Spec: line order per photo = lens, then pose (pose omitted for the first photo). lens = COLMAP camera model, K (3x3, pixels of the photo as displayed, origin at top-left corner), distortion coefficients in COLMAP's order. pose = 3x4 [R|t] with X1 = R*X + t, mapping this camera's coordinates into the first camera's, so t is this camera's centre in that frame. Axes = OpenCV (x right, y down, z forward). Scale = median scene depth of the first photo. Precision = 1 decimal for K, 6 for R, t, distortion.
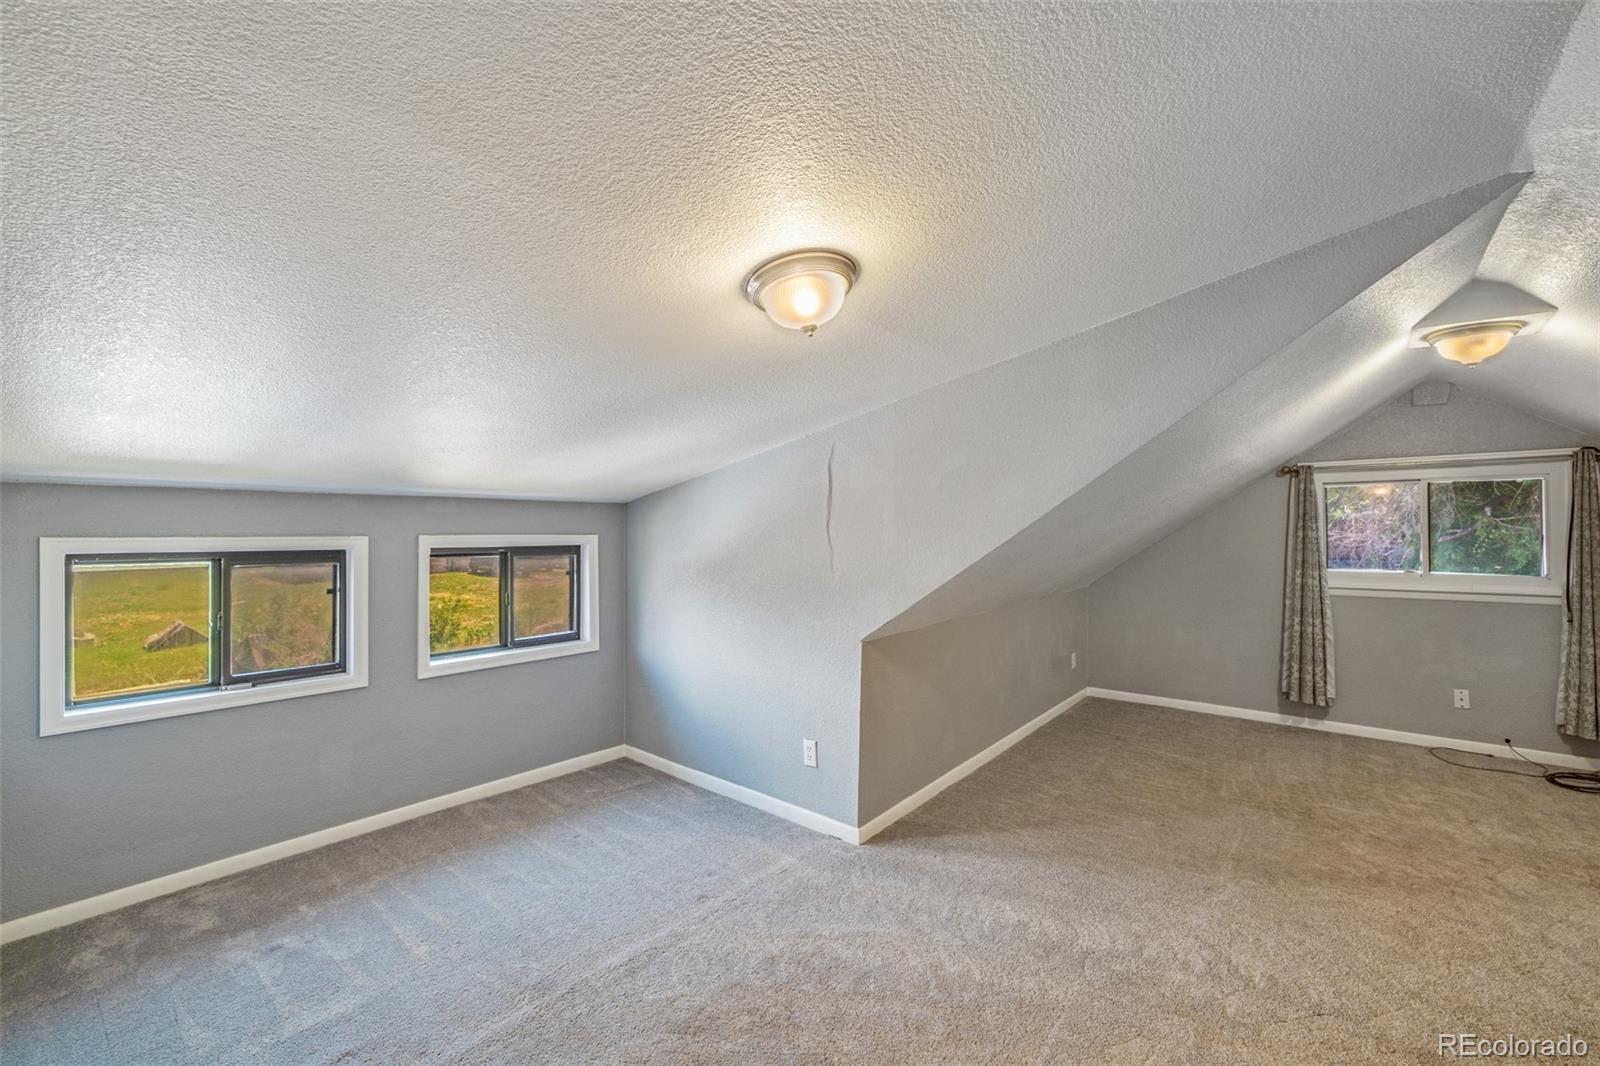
lens RADIAL K [[680.8, 0, 803.0], [0, 680.8, 517.7], [0, 0, 1]] dist [0.000610, 0.000305]
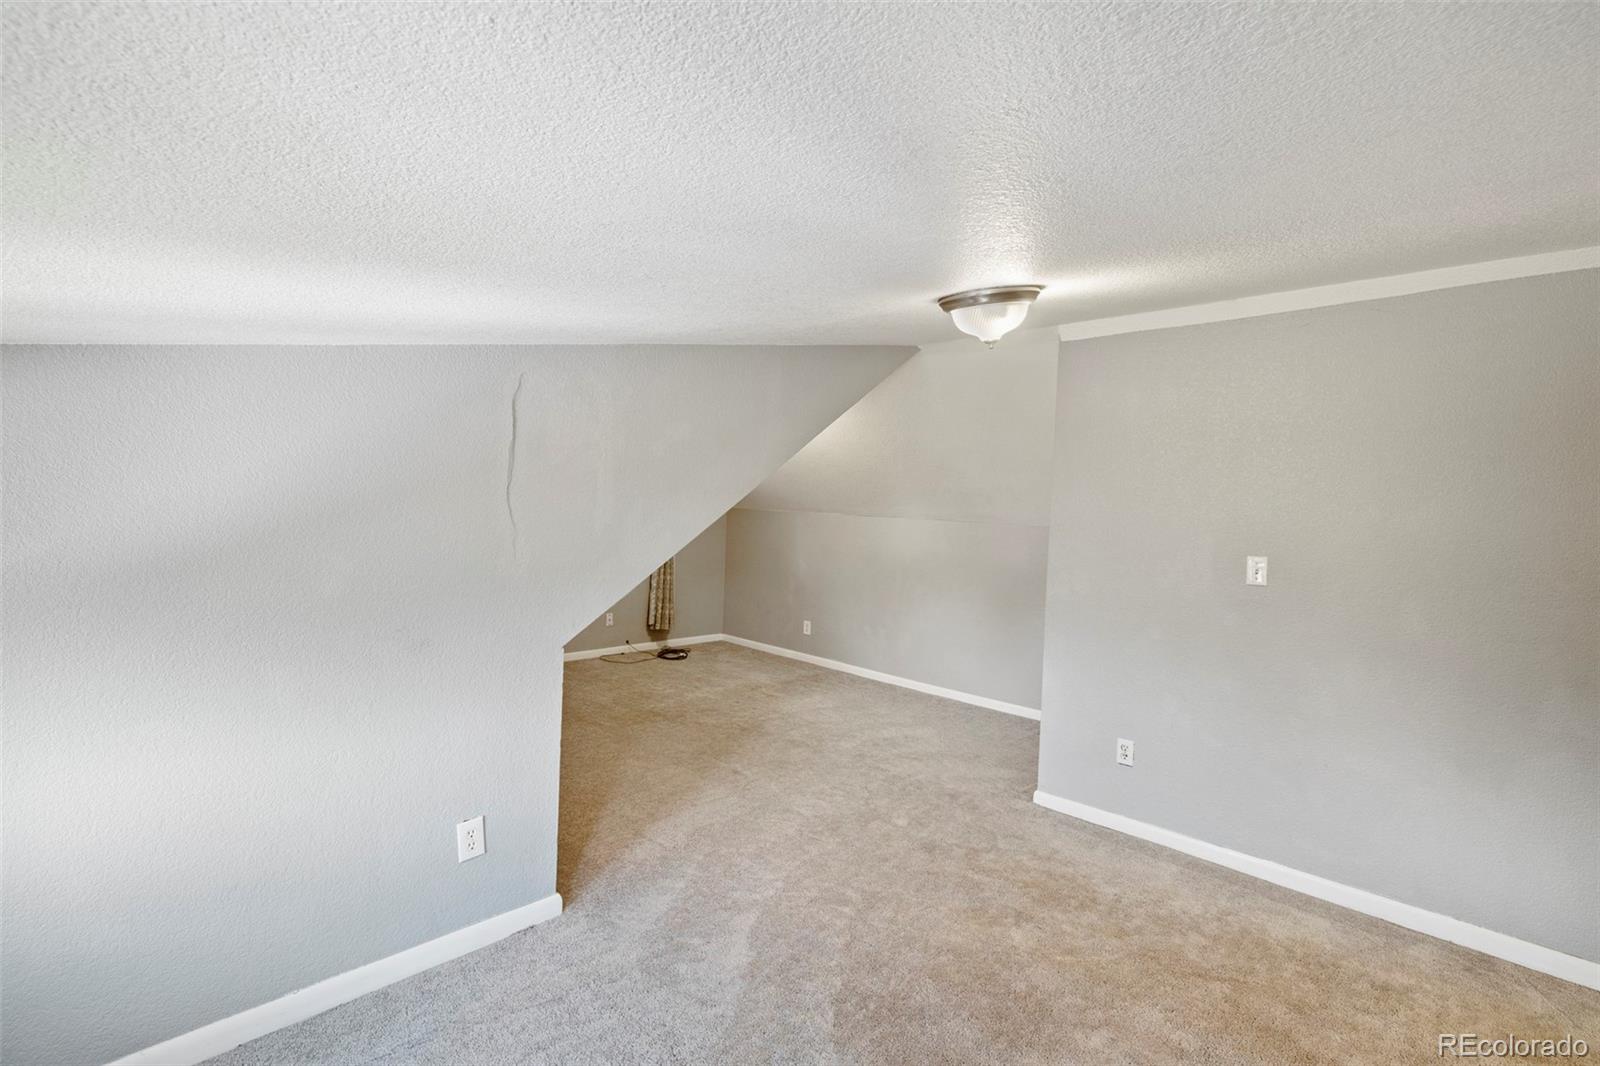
lens RADIAL K [[680.8, 0, 803.0], [0, 680.8, 517.7], [0, 0, 1]] dist [0.000610, 0.000305]
pose [[0.091660, -0.006078, 0.995772, -0.606991], [-0.049237, 0.998731, 0.010628, 0.017059], [-0.994572, -0.050003, 0.091244, 0.642966]]
